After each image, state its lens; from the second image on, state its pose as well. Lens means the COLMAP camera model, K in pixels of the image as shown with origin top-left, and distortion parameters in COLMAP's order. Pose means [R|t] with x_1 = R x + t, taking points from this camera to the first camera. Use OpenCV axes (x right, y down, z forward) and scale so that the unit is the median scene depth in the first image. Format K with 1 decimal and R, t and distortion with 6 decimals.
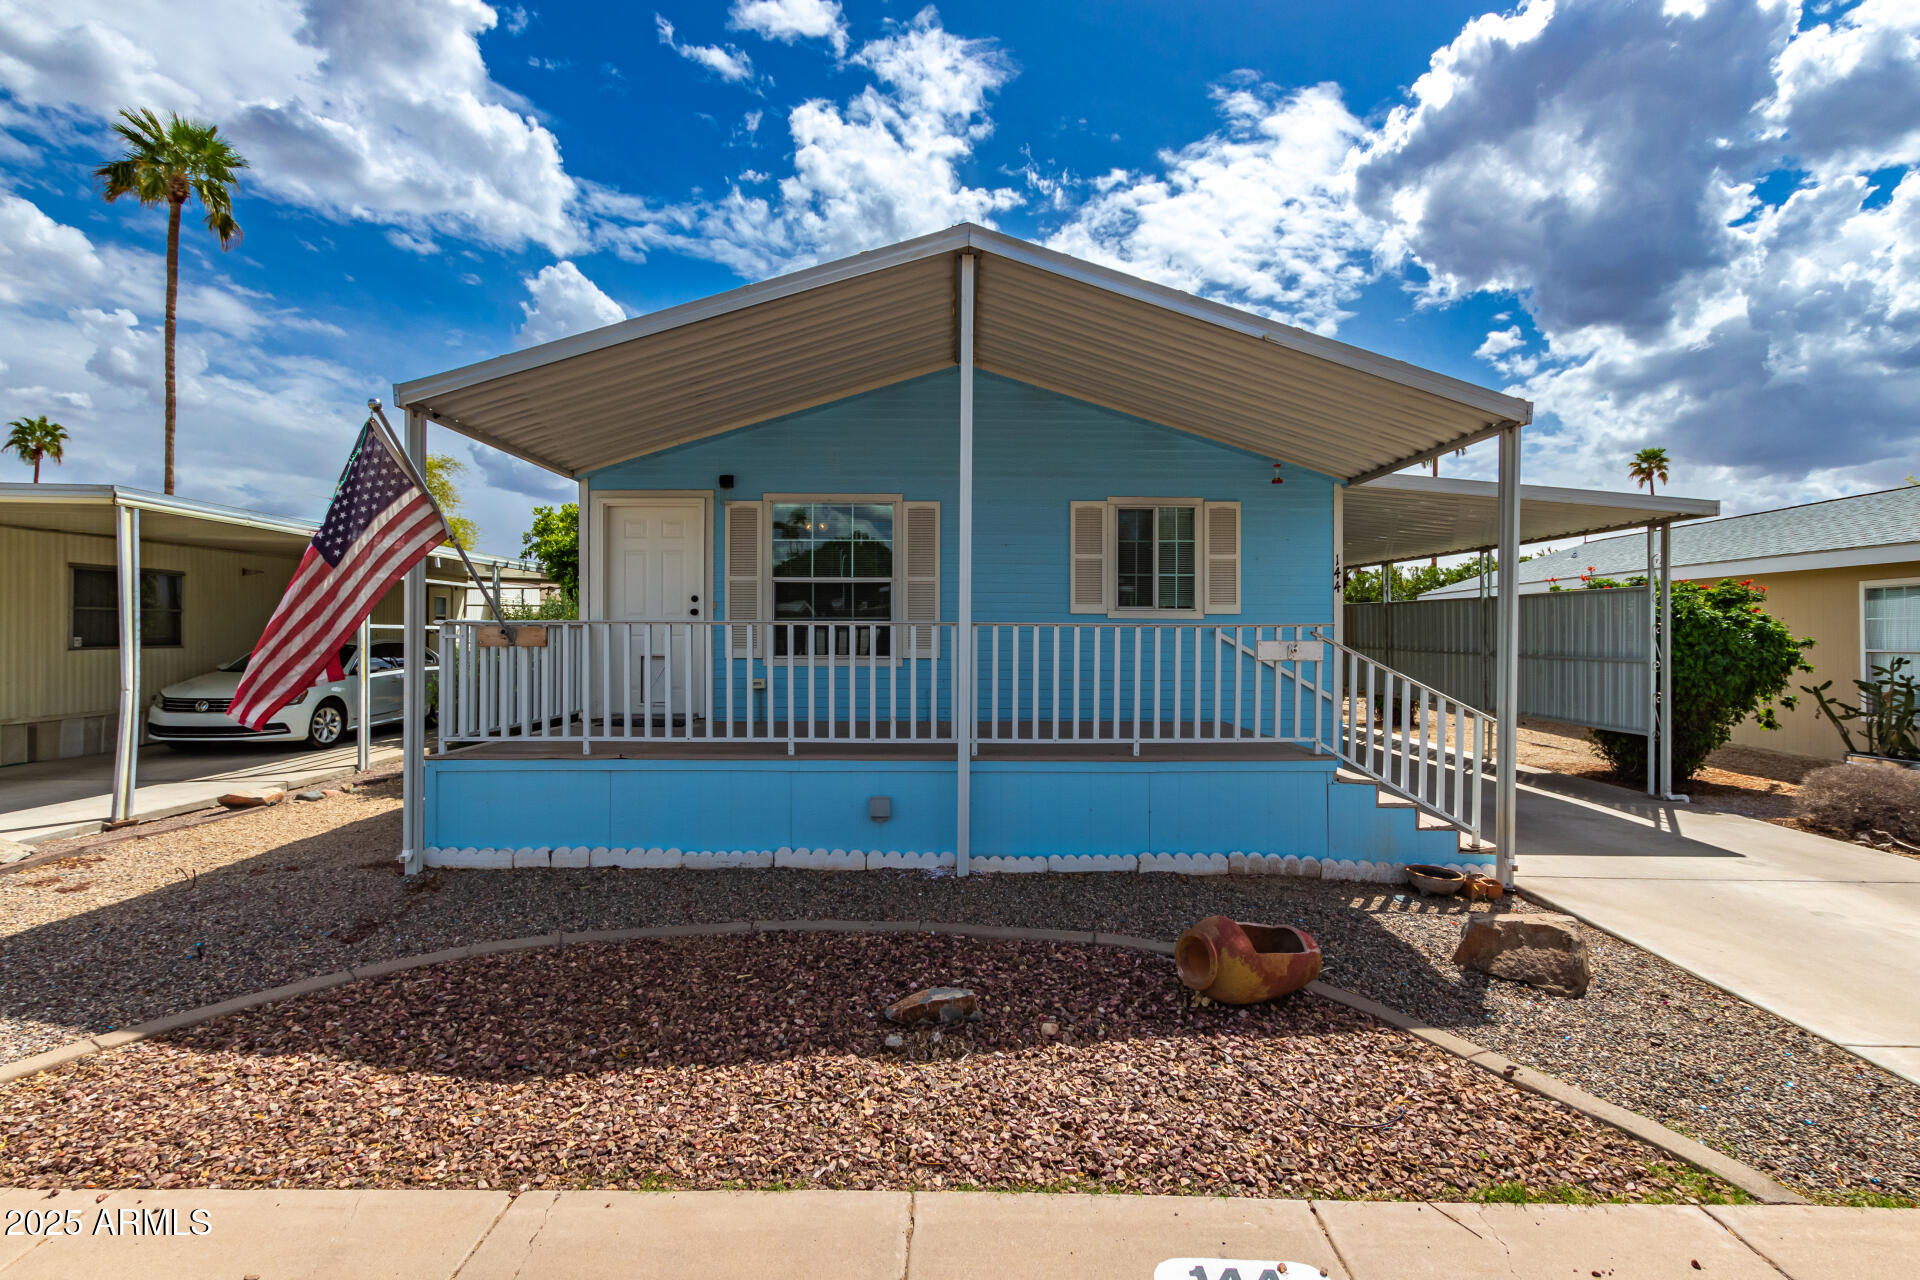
lens RADIAL K [[900.9, 0, 958.0], [0, 900.9, 619.0], [0, 0, 1]] dist [0.009995, -0.005209]
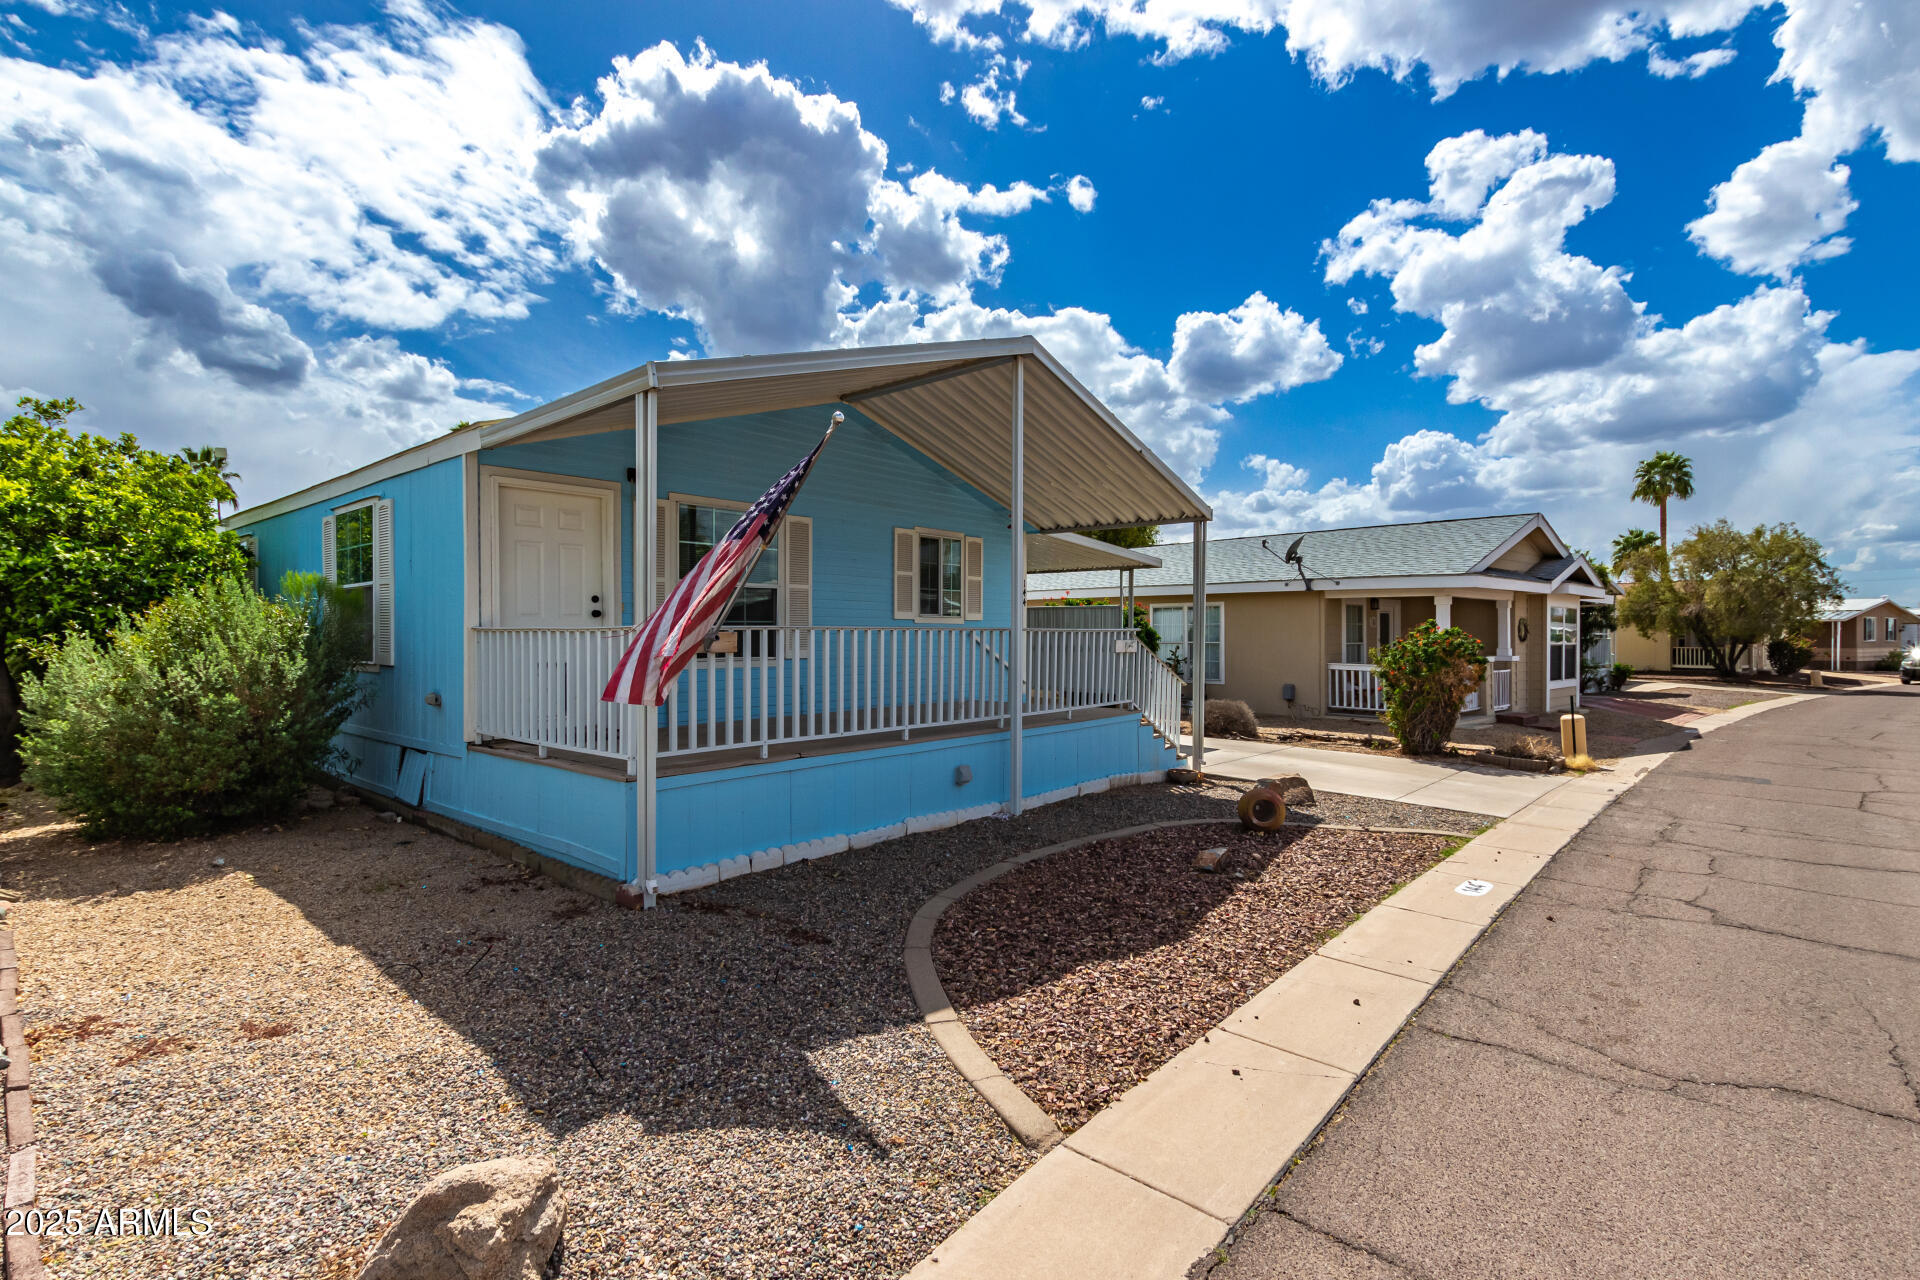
lens RADIAL K [[900.9, 0, 979.1], [0, 900.9, 660.6], [0, 0, 1]] dist [0.009995, -0.005209]
pose [[0.639429, -0.025188, 0.768438, -0.260555], [-0.016232, 0.998798, 0.046246, -0.002892], [-0.768679, -0.042044, 0.638251, 0.043496]]
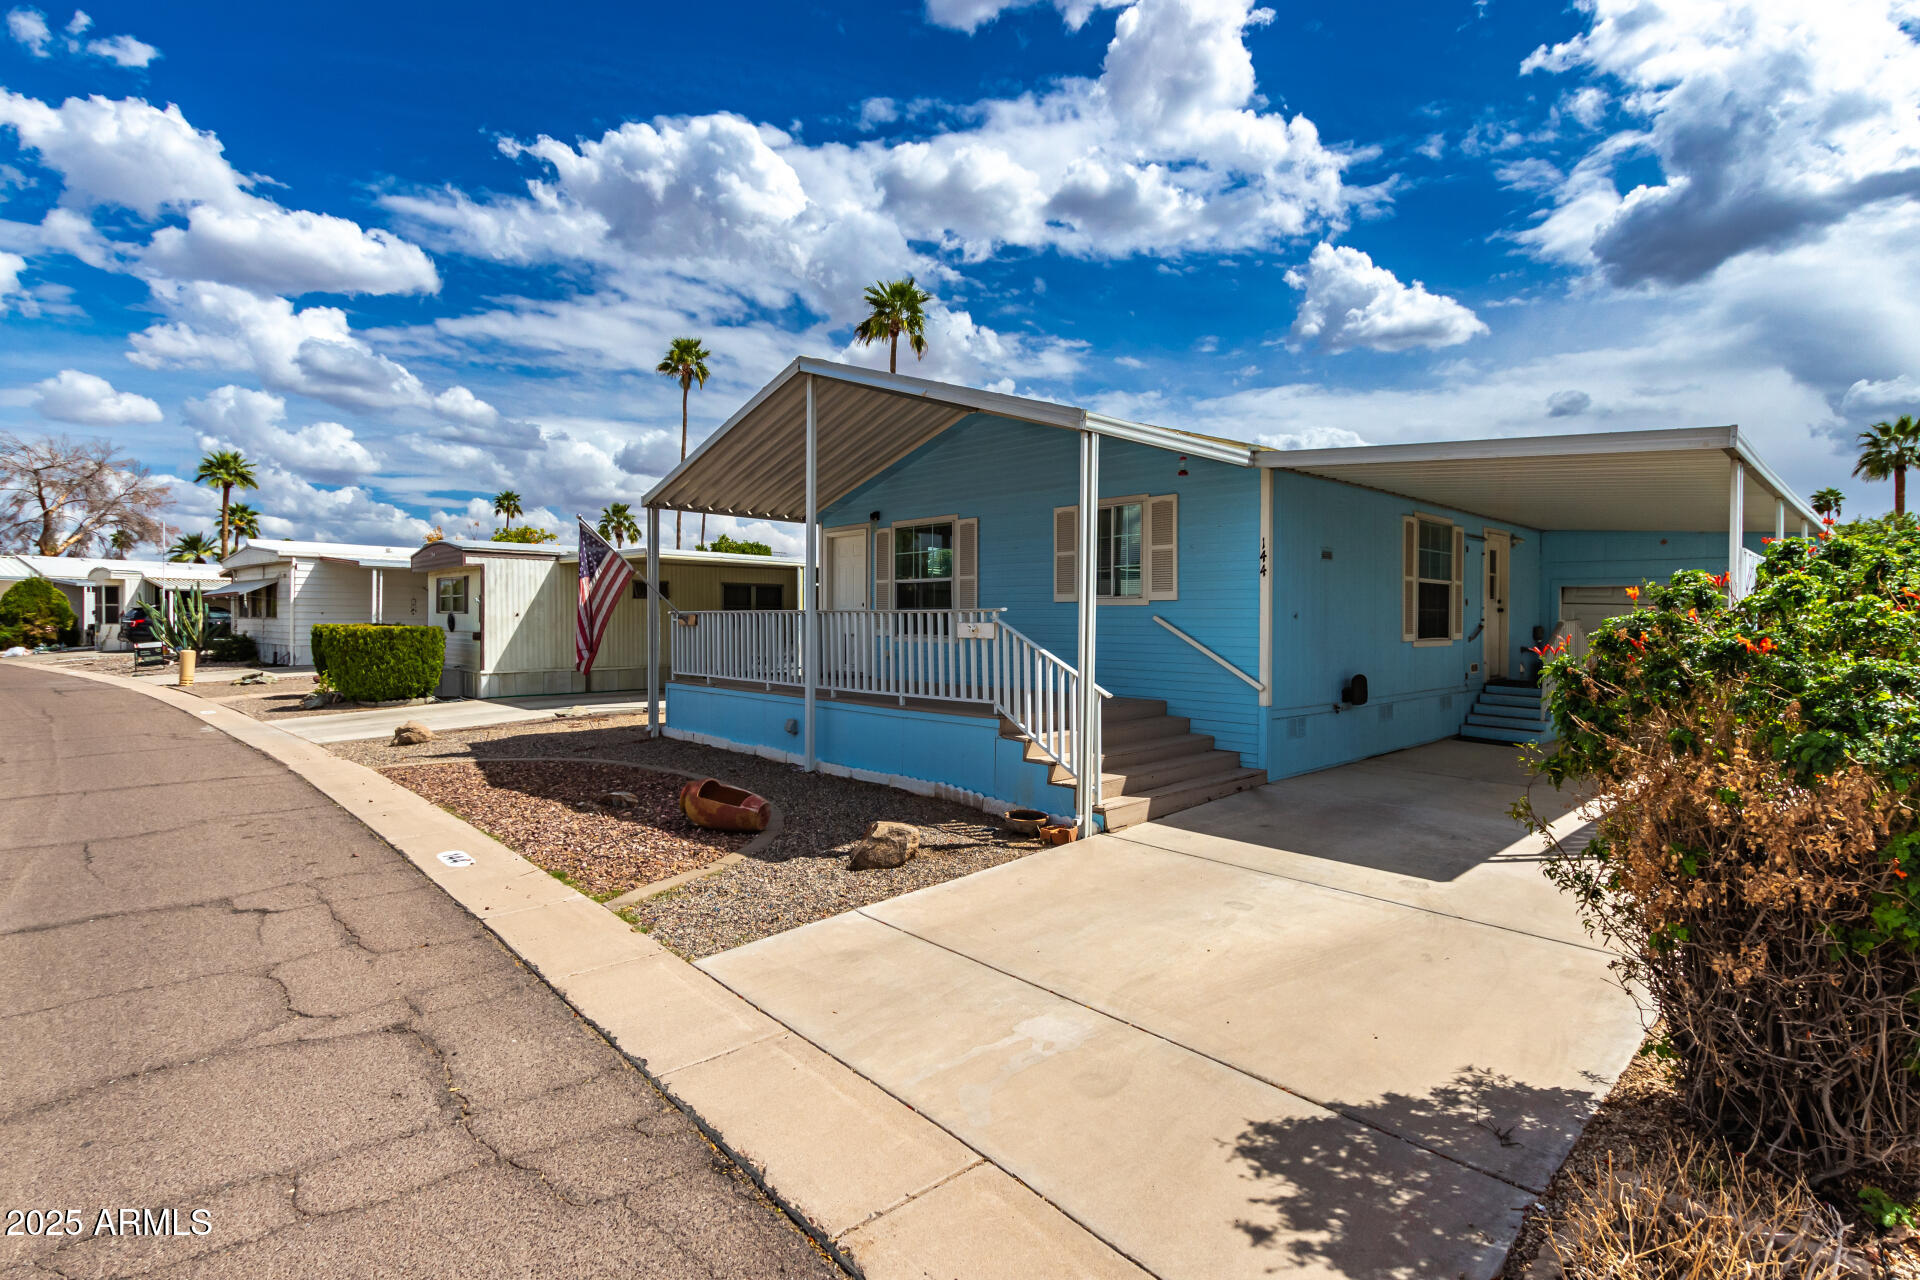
lens RADIAL K [[900.9, 0, 932.2], [0, 900.9, 617.5], [0, 0, 1]] dist [0.009995, -0.005209]
pose [[0.666803, -0.000885, -0.745233, 0.319514], [0.012924, 0.999863, 0.010377, 0.000244], [0.745122, -0.016551, 0.666723, 0.025290]]
